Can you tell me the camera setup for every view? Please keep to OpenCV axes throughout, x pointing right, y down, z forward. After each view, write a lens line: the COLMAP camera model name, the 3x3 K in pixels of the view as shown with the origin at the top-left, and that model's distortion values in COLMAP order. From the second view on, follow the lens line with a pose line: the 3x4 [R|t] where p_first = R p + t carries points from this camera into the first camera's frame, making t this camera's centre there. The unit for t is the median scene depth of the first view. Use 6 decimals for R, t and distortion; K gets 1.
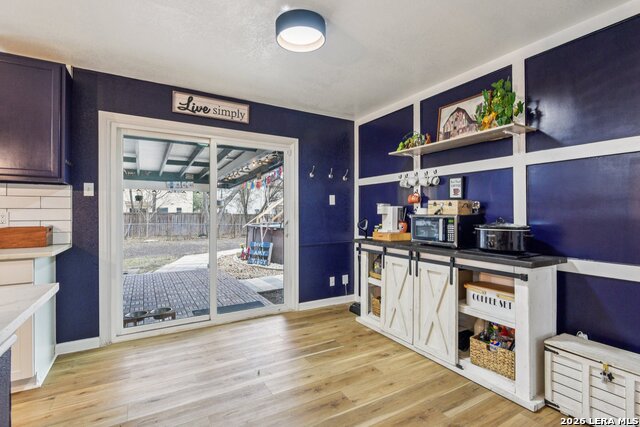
lens RADIAL K [[300.0, 0, 318.2], [0, 300.0, 214.7], [0, 0, 1]] dist [-0.004548, -0.000026]
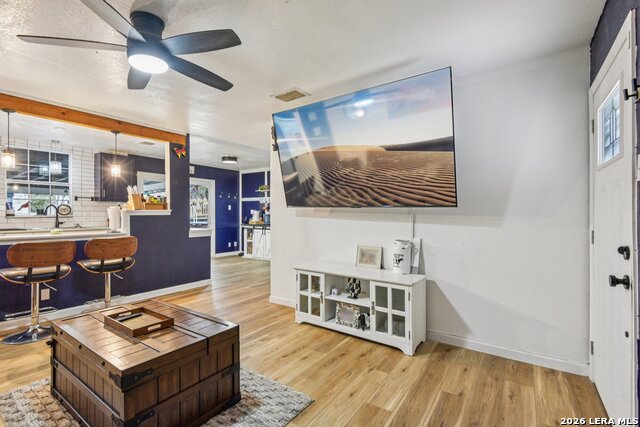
lens RADIAL K [[300.0, 0, 316.7], [0, 300.0, 216.5], [0, 0, 1]] dist [-0.004548, -0.000026]
pose [[0.907691, -0.001759, 0.419636, -0.341453], [-0.000671, 0.999984, 0.005641, 0.003320], [-0.419639, -0.005402, 0.907675, -1.451155]]
